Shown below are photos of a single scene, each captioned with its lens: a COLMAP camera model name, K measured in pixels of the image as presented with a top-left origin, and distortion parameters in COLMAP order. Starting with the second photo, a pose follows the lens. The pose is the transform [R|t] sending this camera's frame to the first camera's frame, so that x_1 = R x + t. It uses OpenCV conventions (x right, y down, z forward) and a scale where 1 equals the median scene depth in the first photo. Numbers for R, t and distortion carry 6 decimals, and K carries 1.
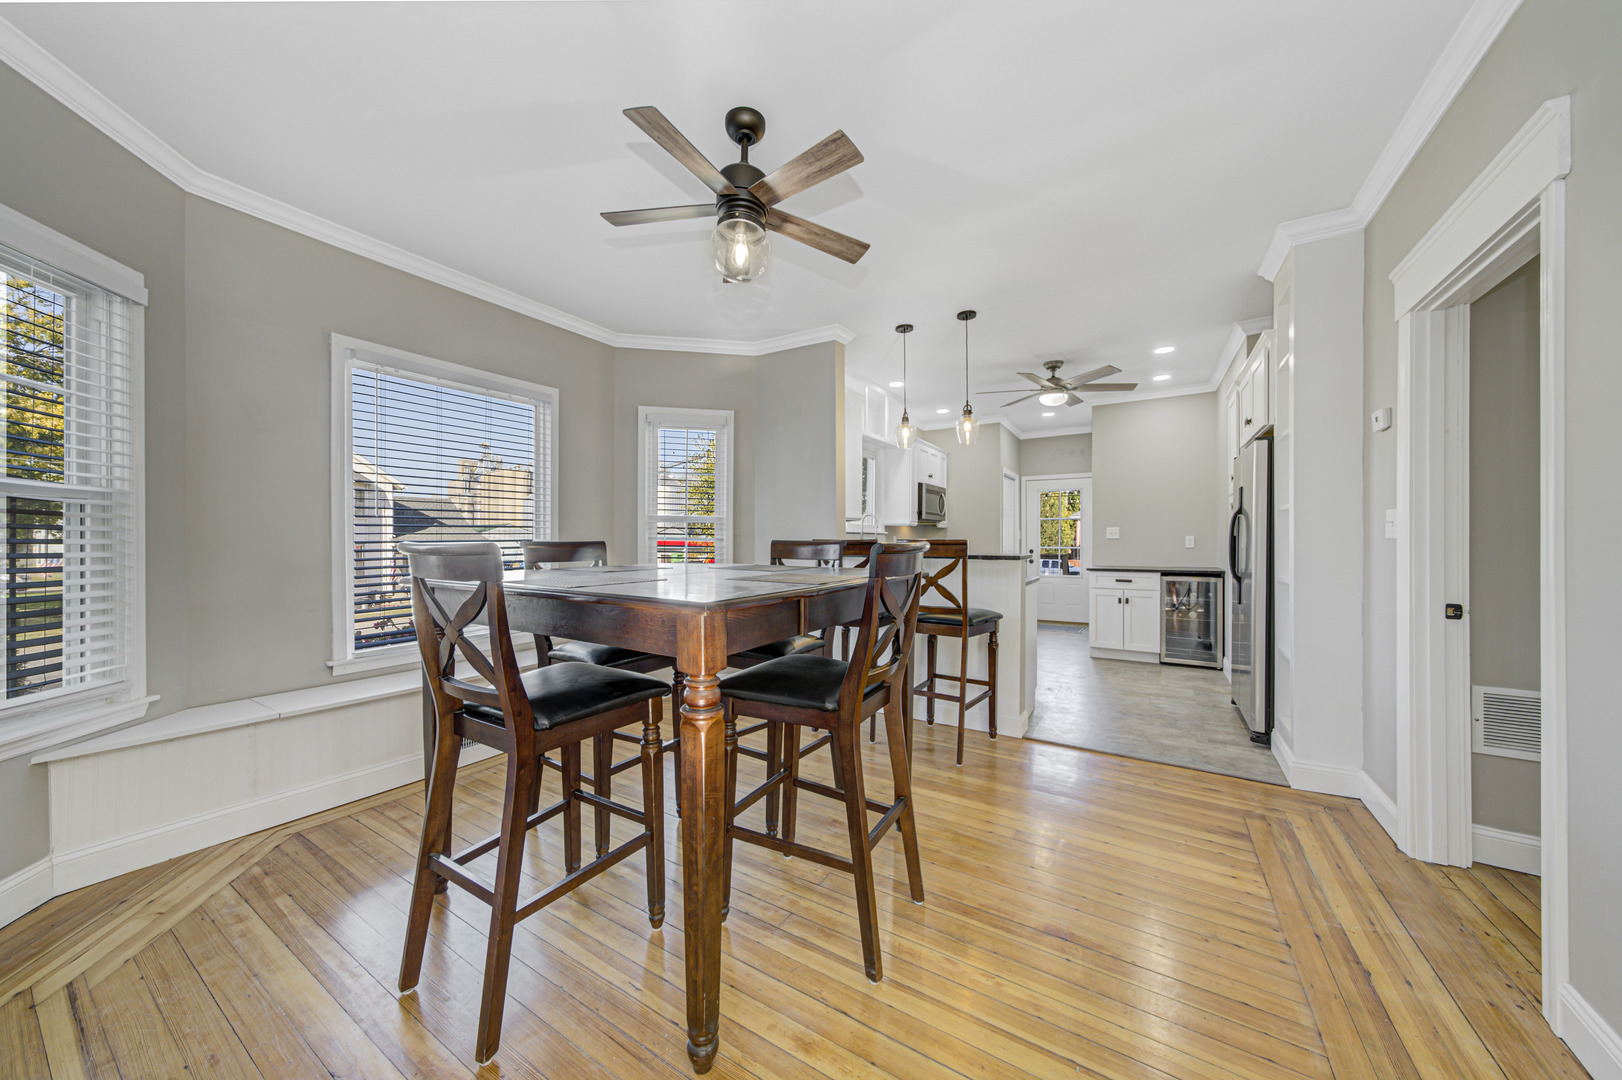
lens RADIAL K [[553.5, 0, 811.0], [0, 553.5, 540.0], [0, 0, 1]] dist [0.000179, 0.000011]
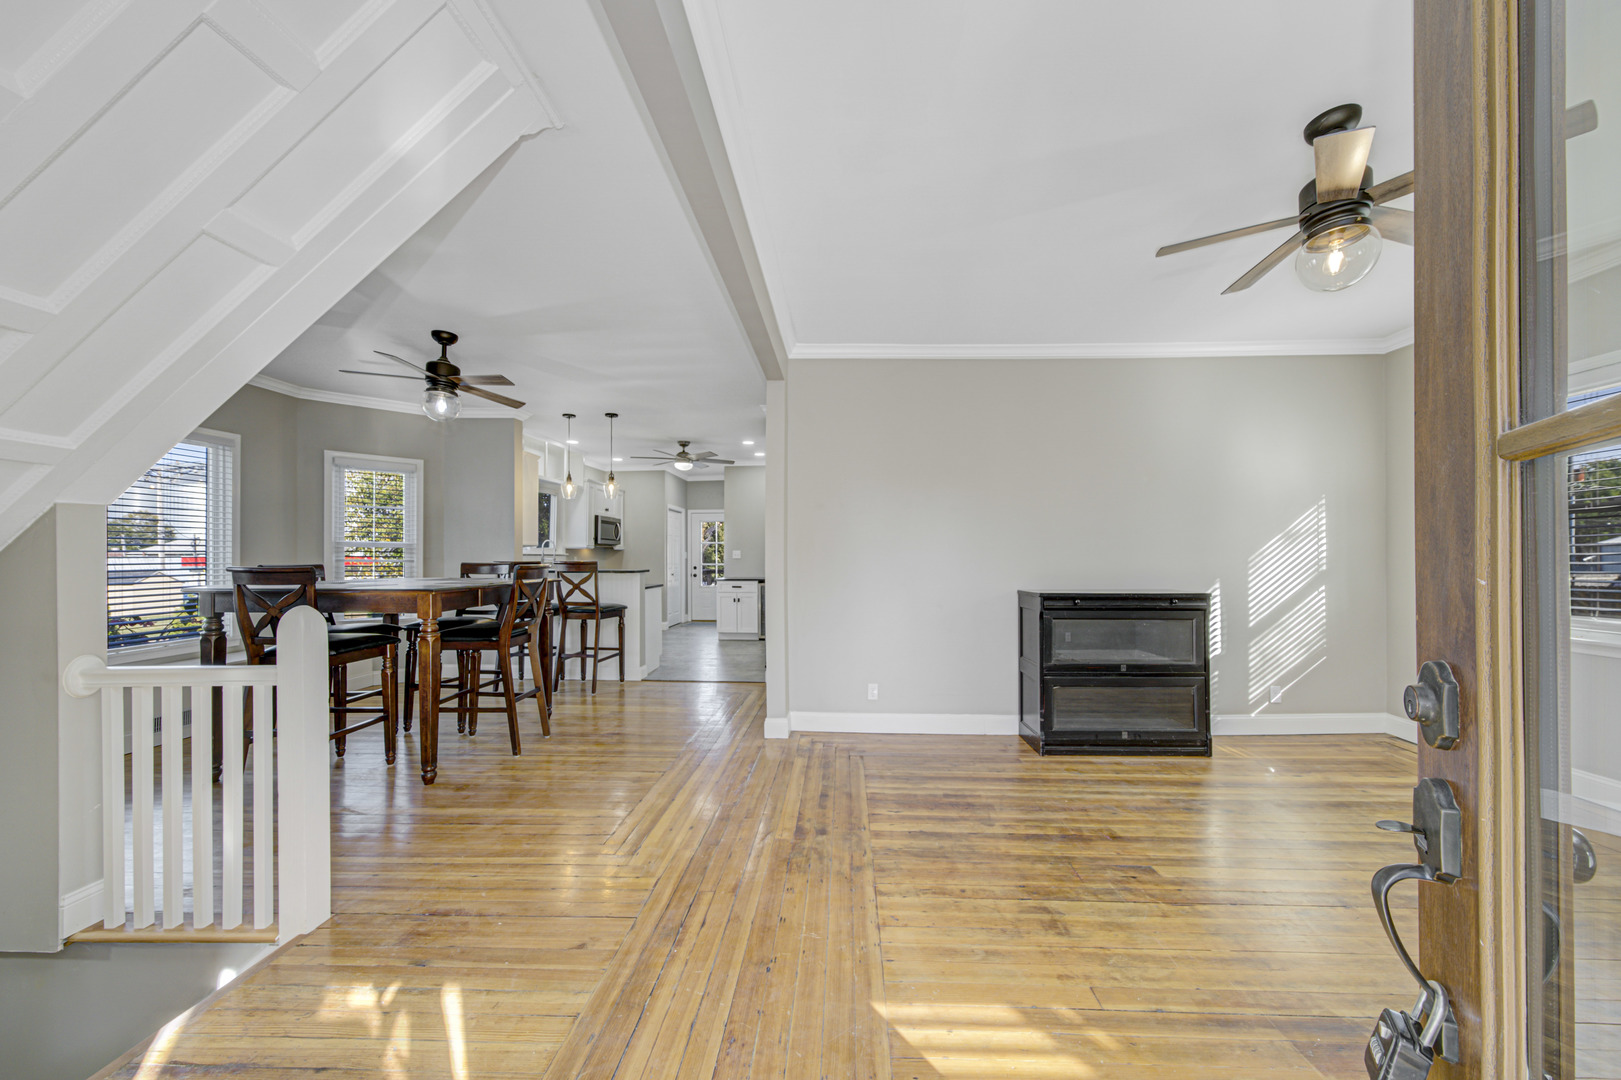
lens RADIAL K [[554.7, 0, 832.0], [0, 554.7, 556.3], [0, 0, 1]] dist [0.001392, 0.000185]
pose [[0.863268, -0.000043, 0.504745, 0.035286], [0.000827, 0.999999, -0.001329, -0.011077], [-0.504745, 0.001564, 0.863267, -0.712476]]
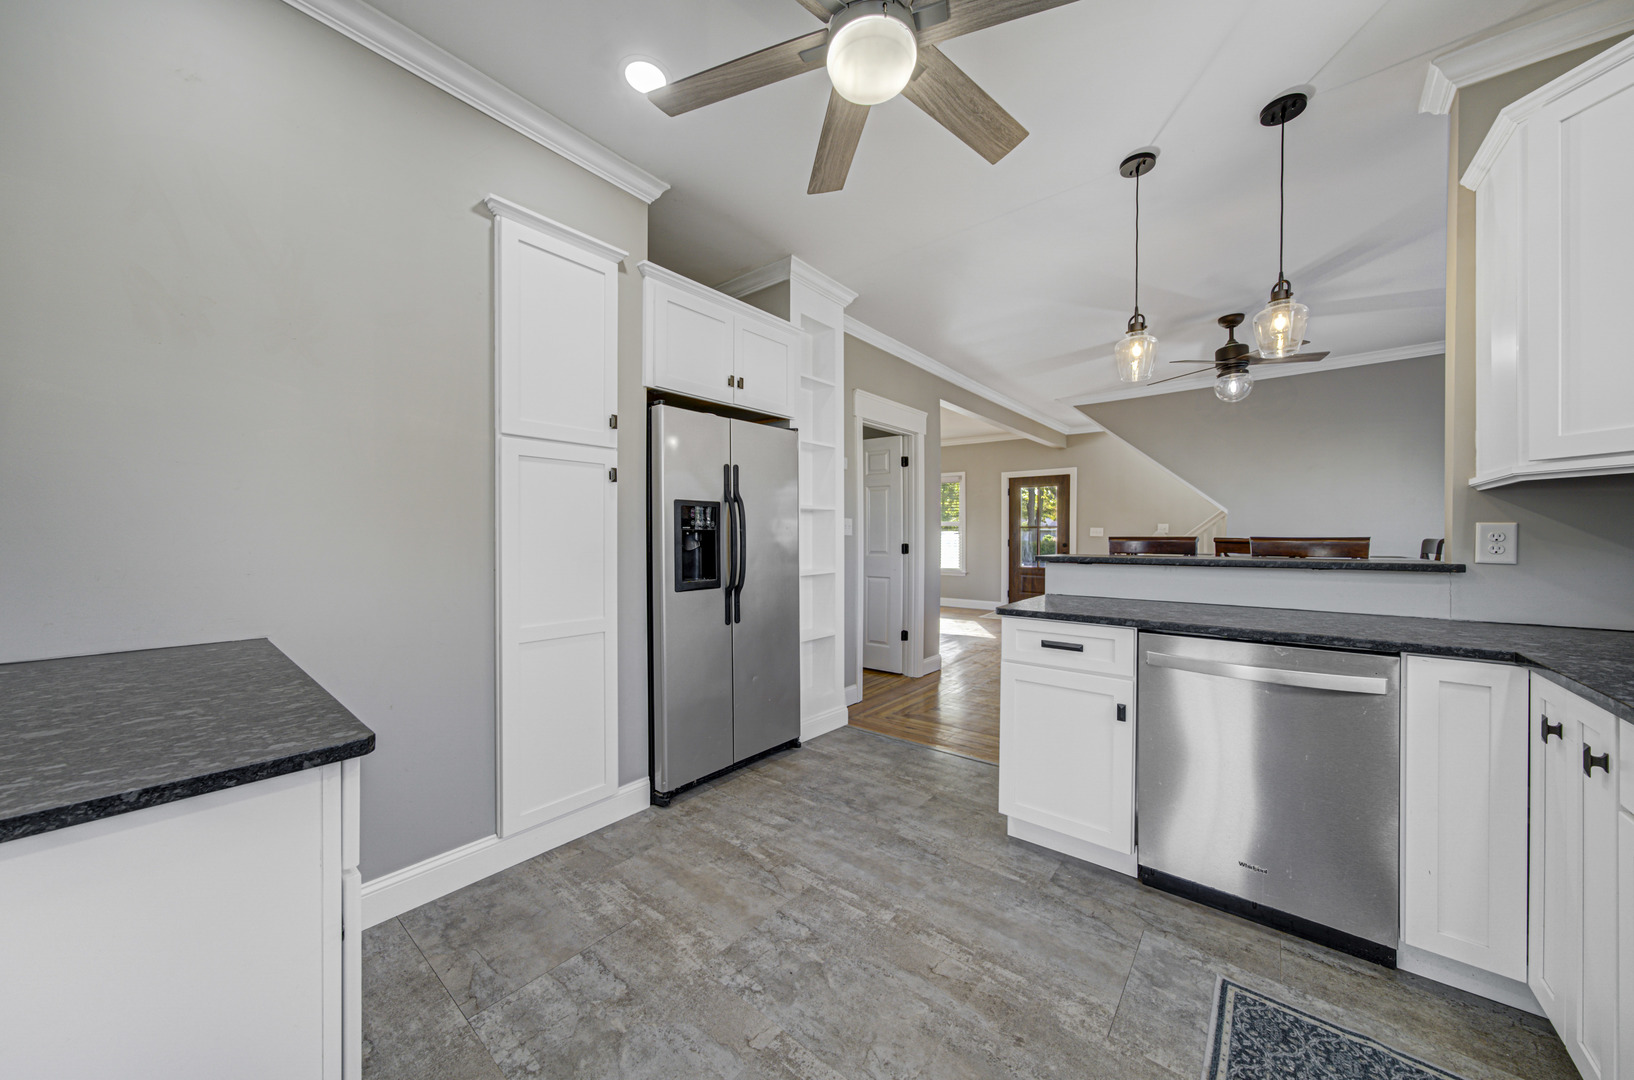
lens RADIAL K [[556.0, 0, 817.6], [0, 556.0, 546.5], [0, 0, 1]] dist [-0.001303, -0.000125]
pose [[-0.989381, -0.002450, 0.145326, 0.598979], [0.000214, 0.999832, 0.018319, 0.001121], [-0.145346, 0.018156, -0.989214, 1.842404]]
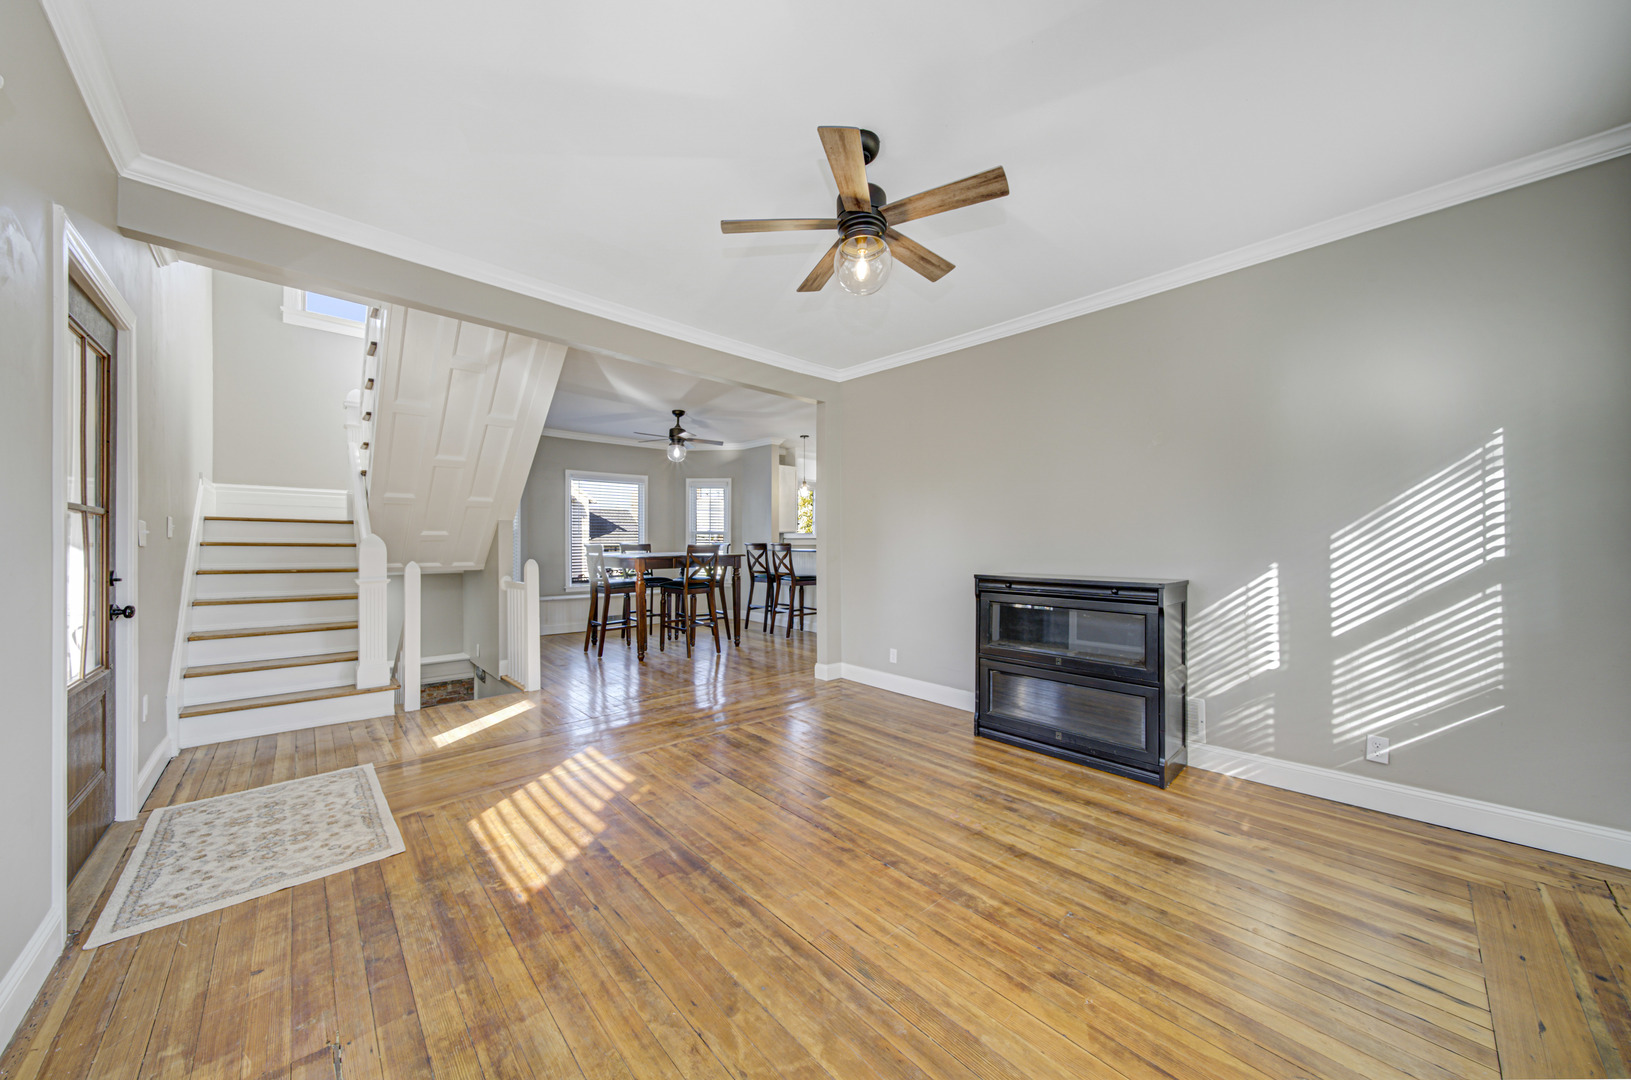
lens RADIAL K [[556.6, 0, 815.5], [0, 556.6, 540.0], [0, 0, 1]] dist [0.000179, 0.000011]
pose [[0.965831, -0.003157, -0.259155, 0.848333], [0.002754, 0.999994, -0.001918, -0.006072], [0.259160, 0.001139, 0.965834, -1.087328]]
